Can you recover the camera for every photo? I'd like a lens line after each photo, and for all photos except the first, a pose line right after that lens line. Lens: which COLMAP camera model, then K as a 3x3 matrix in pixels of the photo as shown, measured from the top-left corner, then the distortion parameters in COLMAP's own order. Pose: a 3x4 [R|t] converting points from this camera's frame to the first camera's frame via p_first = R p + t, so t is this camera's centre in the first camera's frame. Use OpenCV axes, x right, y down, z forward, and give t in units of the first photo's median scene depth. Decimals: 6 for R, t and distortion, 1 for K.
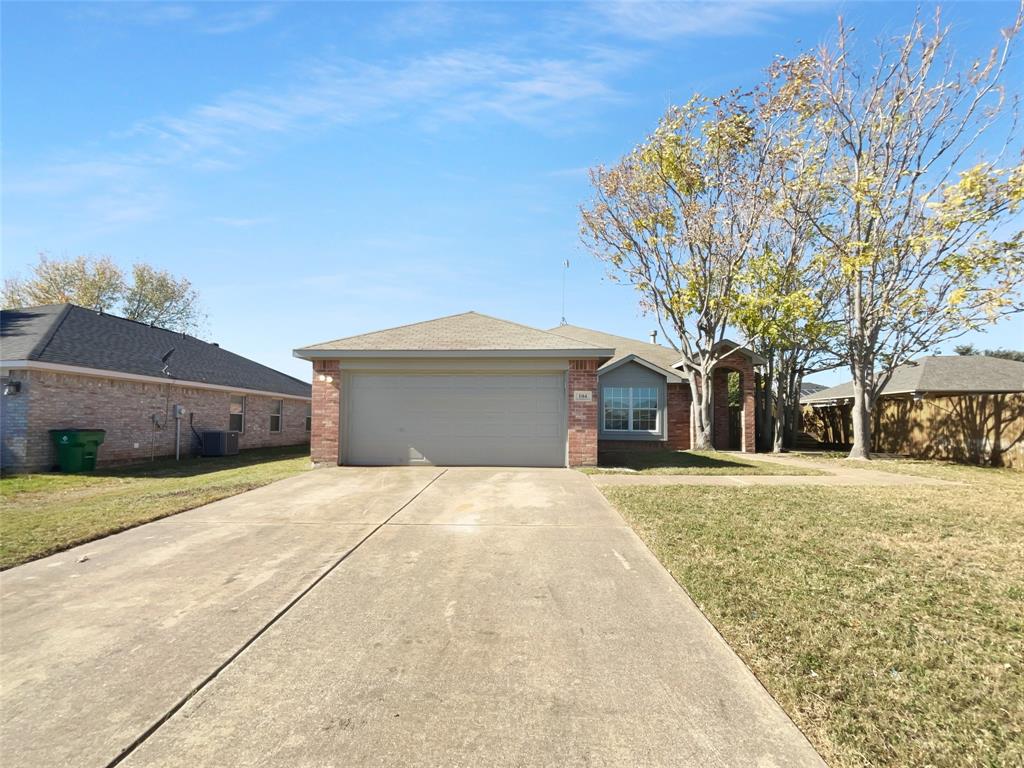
lens RADIAL K [[434.7, 0, 509.8], [0, 434.7, 385.4], [0, 0, 1]] dist [0.001594, 0.000317]
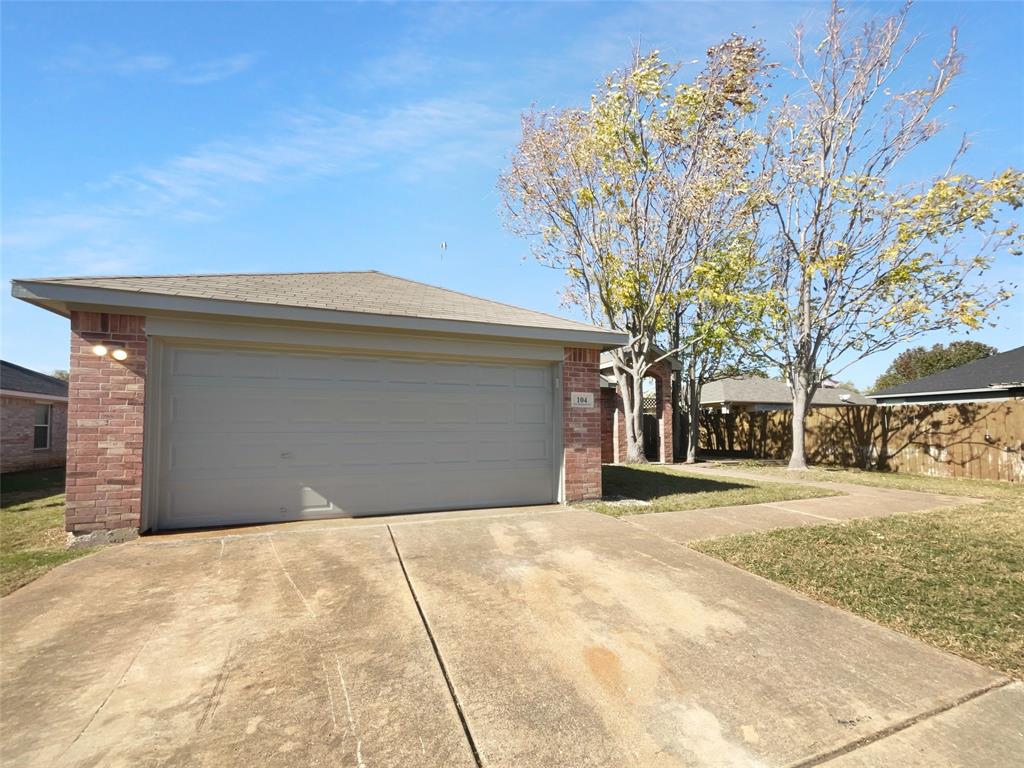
lens RADIAL K [[434.7, 0, 510.0], [0, 434.7, 399.9], [0, 0, 1]] dist [0.001594, 0.000317]
pose [[0.920579, 0.018572, 0.390116, -0.186812], [-0.027350, 0.999482, 0.016959, 0.014322], [-0.389599, -0.026282, 0.920610, 0.358802]]
